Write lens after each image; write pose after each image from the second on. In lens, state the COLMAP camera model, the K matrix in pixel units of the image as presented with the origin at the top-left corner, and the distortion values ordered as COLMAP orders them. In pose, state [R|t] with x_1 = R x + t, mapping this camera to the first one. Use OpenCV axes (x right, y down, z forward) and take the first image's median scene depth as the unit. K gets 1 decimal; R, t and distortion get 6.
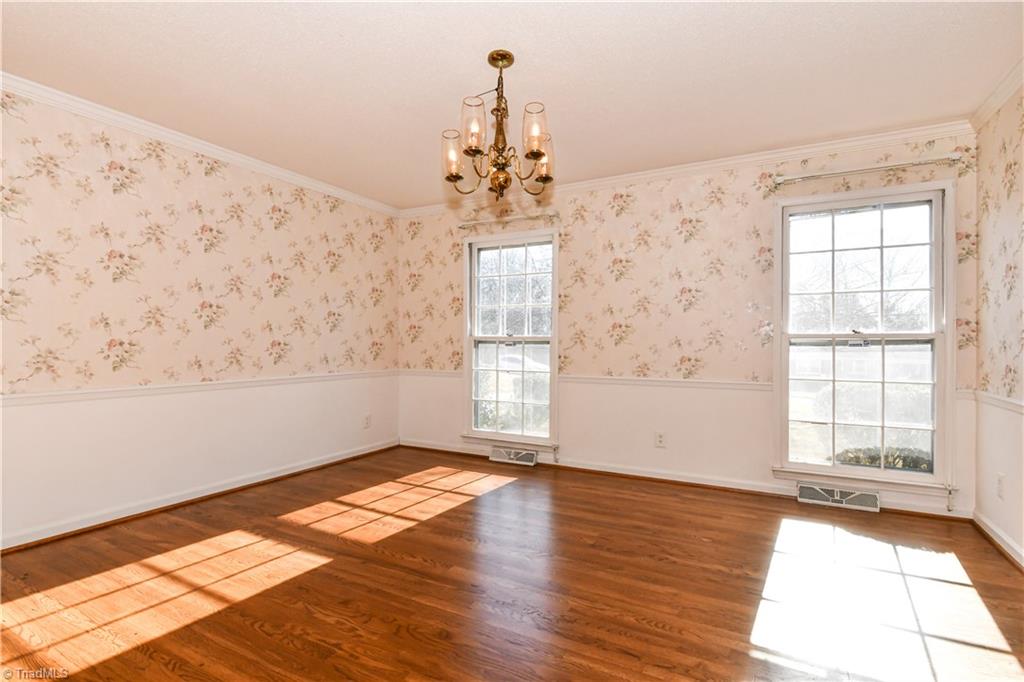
lens RADIAL K [[494.3, 0, 513.3], [0, 494.3, 342.3], [0, 0, 1]] dist [0.008167, -0.004988]
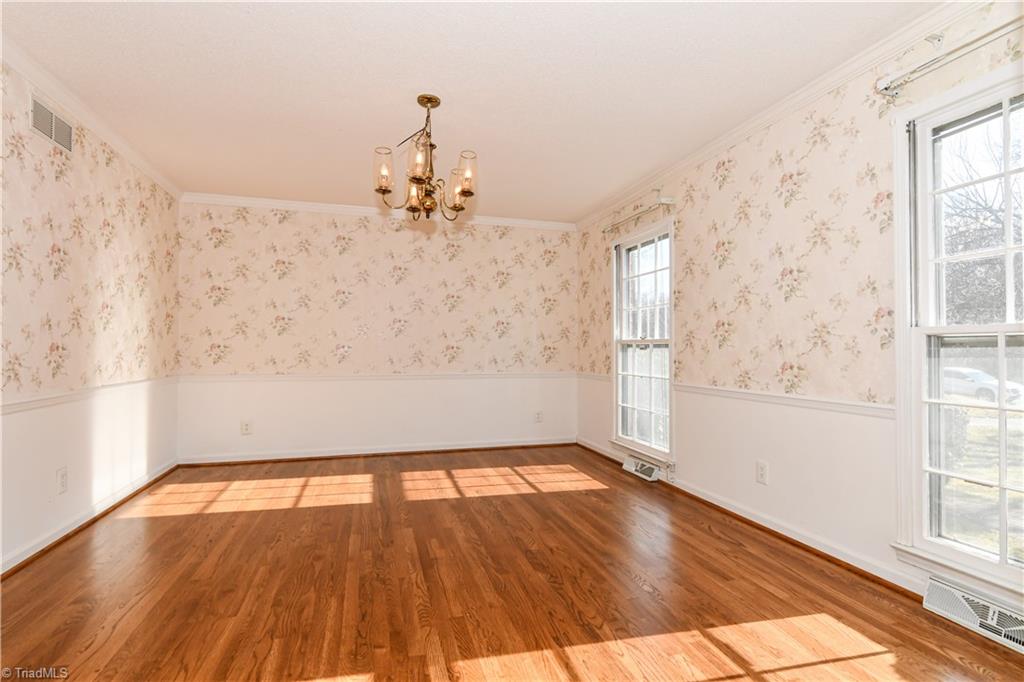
lens RADIAL K [[494.3, 0, 508.1], [0, 494.3, 342.2], [0, 0, 1]] dist [0.008167, -0.004988]
pose [[0.700464, -0.011701, -0.713592, 0.518844], [0.000806, 0.999878, -0.015604, 0.008463], [0.713687, 0.010356, 0.700388, 0.176343]]
